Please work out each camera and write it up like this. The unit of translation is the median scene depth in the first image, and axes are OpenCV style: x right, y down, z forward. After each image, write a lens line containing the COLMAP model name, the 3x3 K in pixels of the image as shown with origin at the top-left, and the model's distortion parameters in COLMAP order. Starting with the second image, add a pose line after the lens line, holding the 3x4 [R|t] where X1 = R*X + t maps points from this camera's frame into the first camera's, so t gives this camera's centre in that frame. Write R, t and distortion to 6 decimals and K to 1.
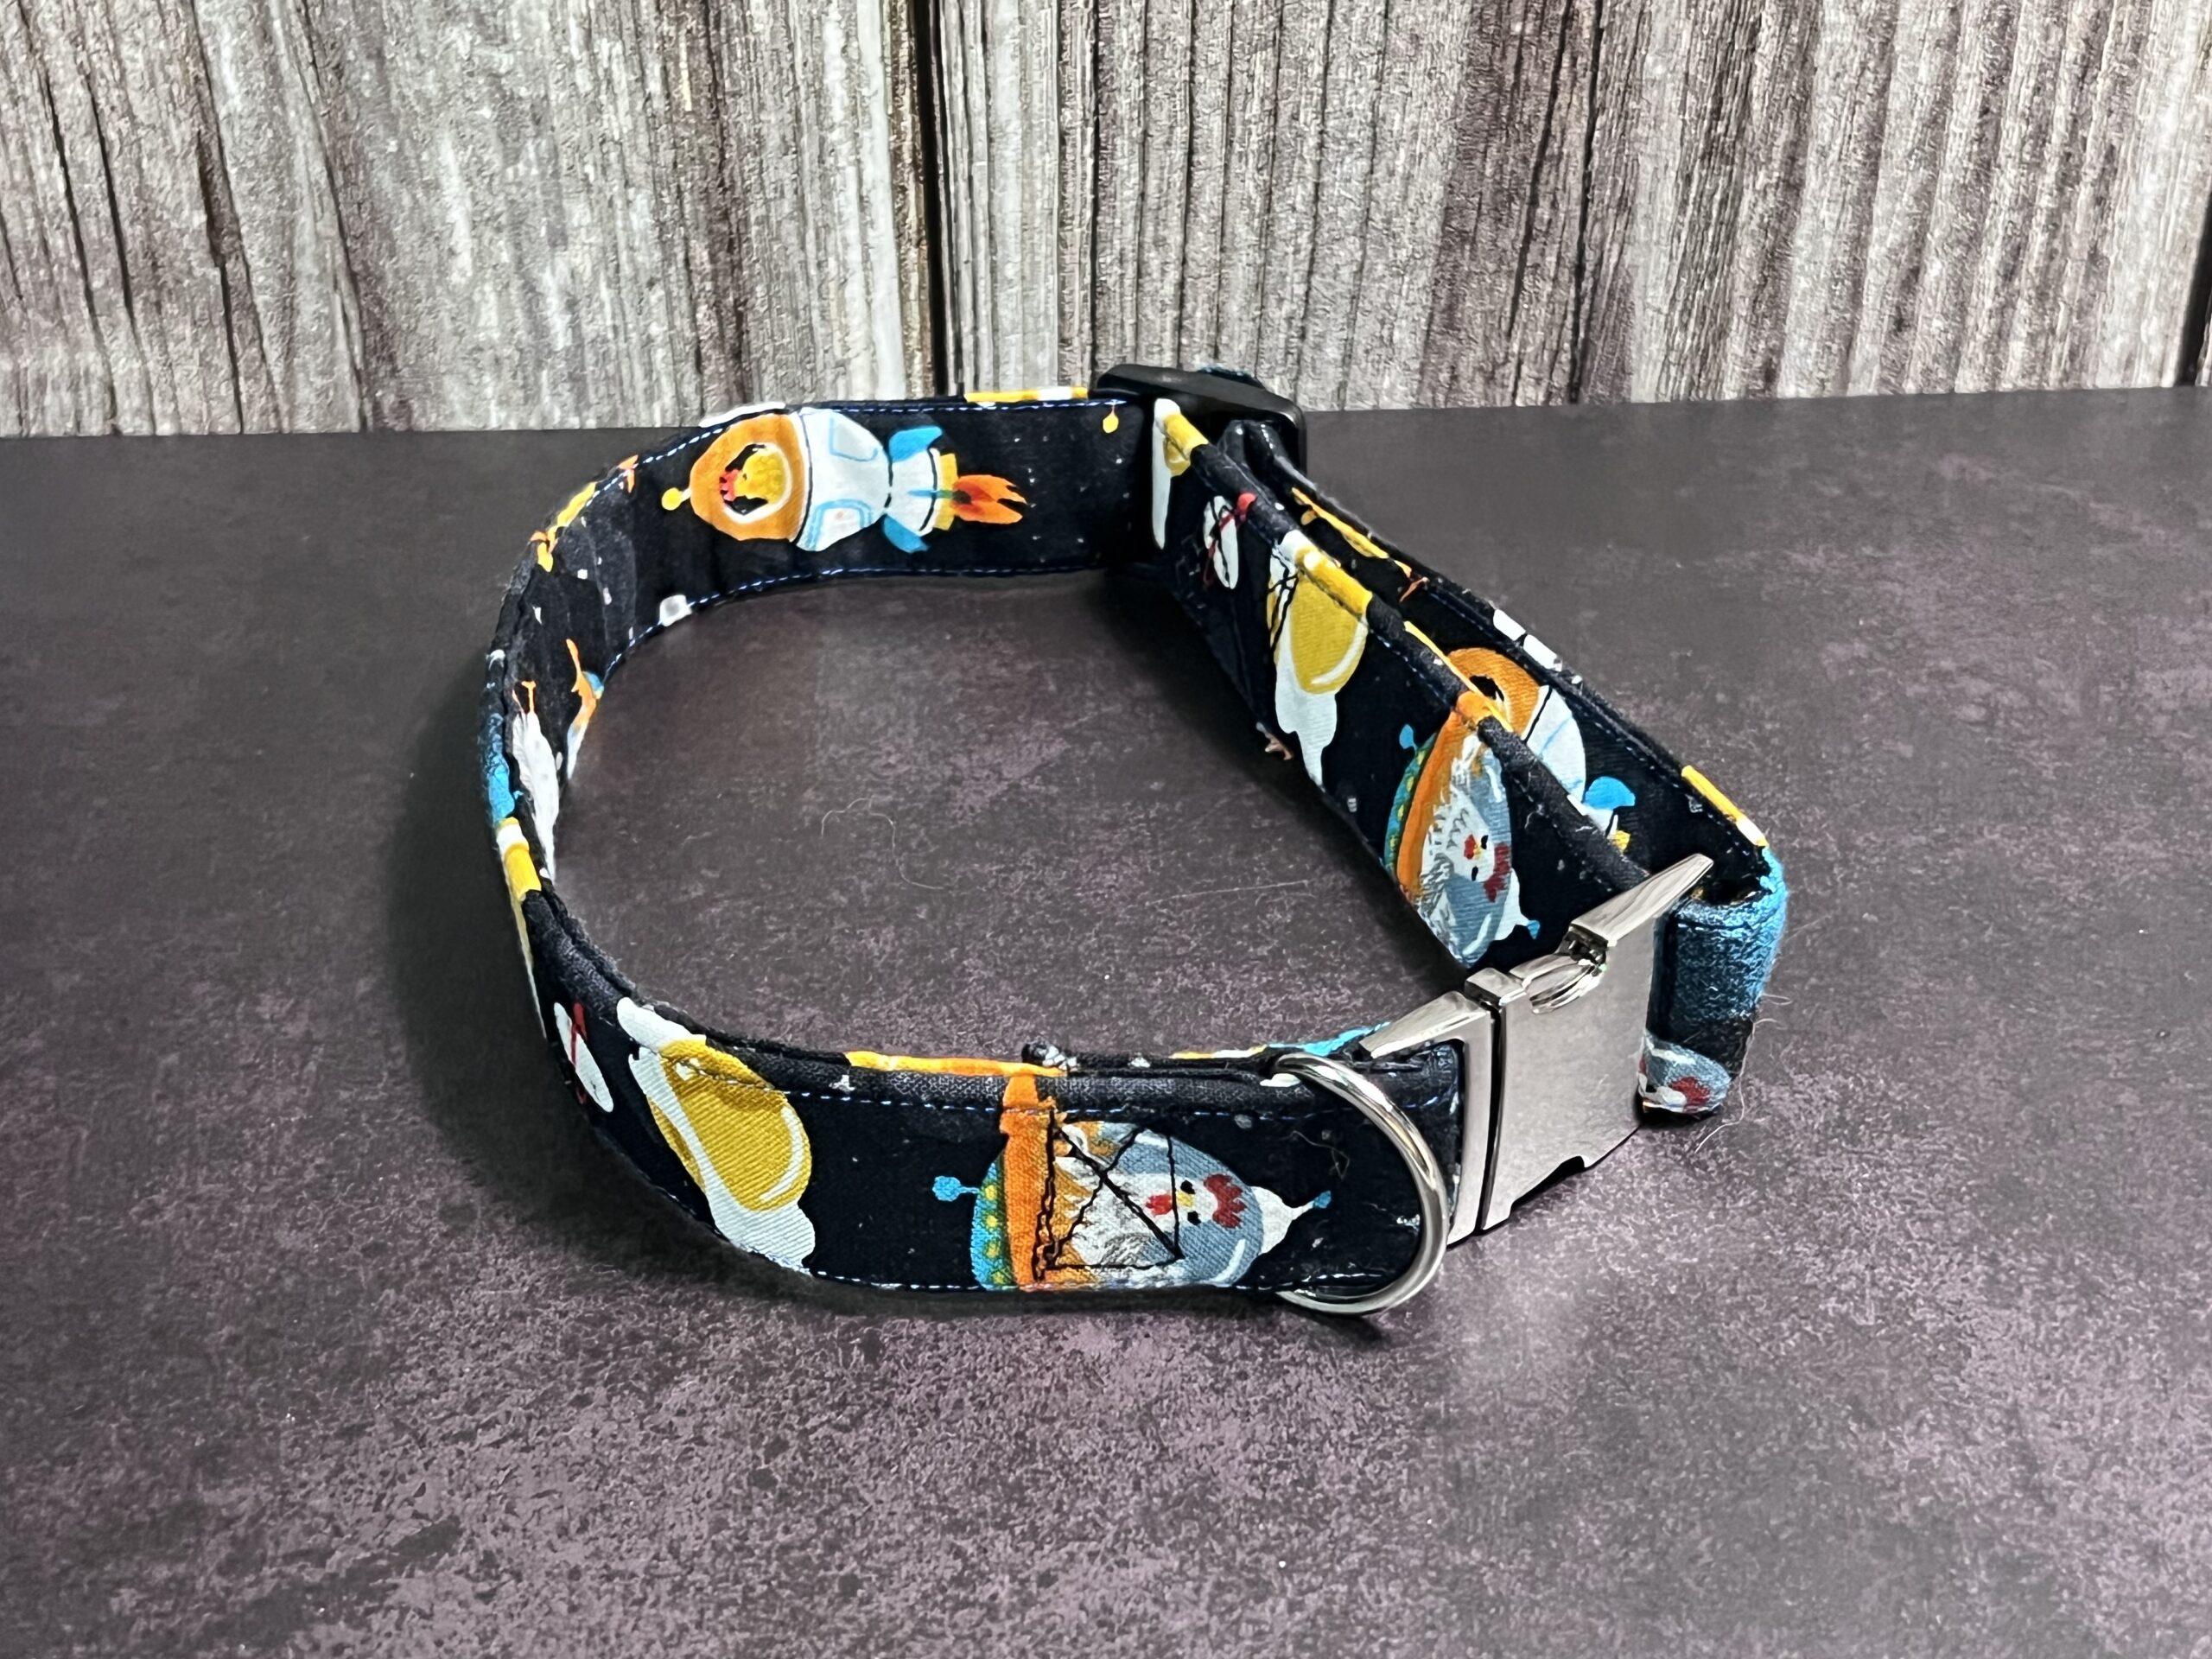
lens RADIAL K [[3433.6, 0, 1098.4], [0, 3433.6, 820.0], [0, 0, 1]] dist [0.211998, -0.803414]
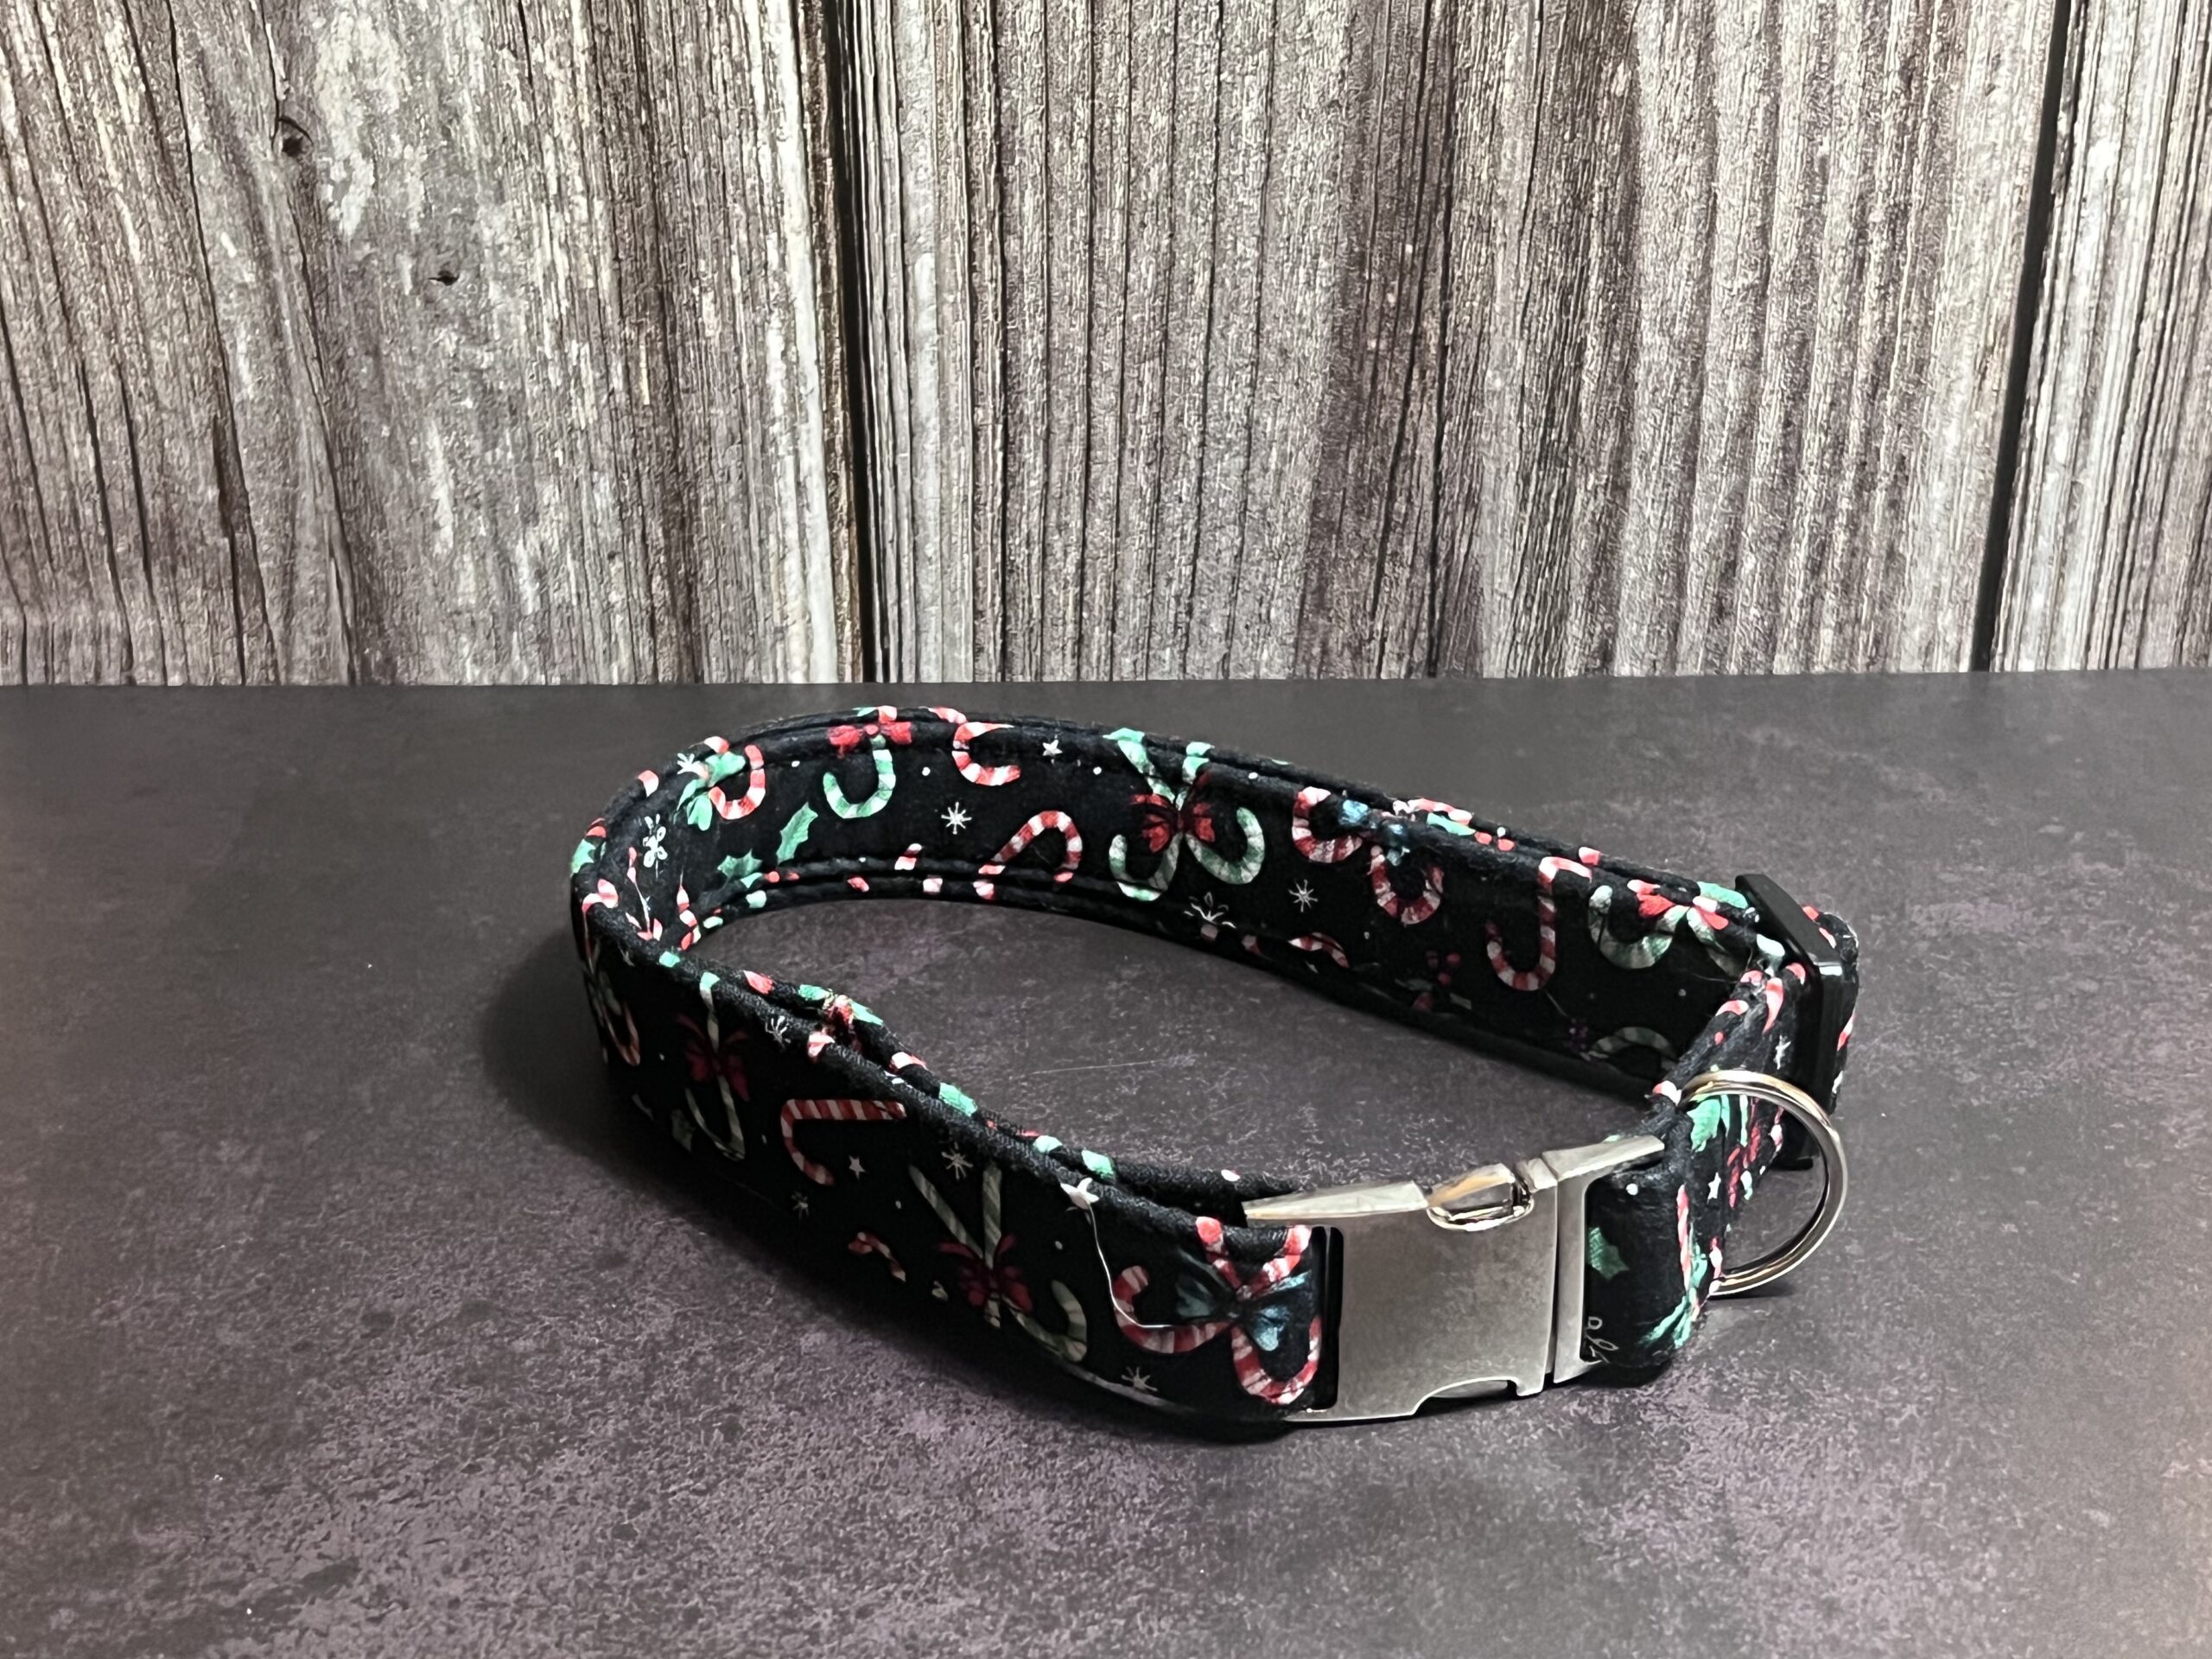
lens RADIAL K [[3422.0, 0, 1104.9], [0, 3422.0, 827.7], [0, 0, 1]] dist [0.251885, -1.046240]
pose [[0.999786, 0.016783, -0.012116, 0.047693], [-0.018019, 0.993718, -0.110457, 0.055260], [0.010186, 0.110651, 0.993807, -0.107104]]
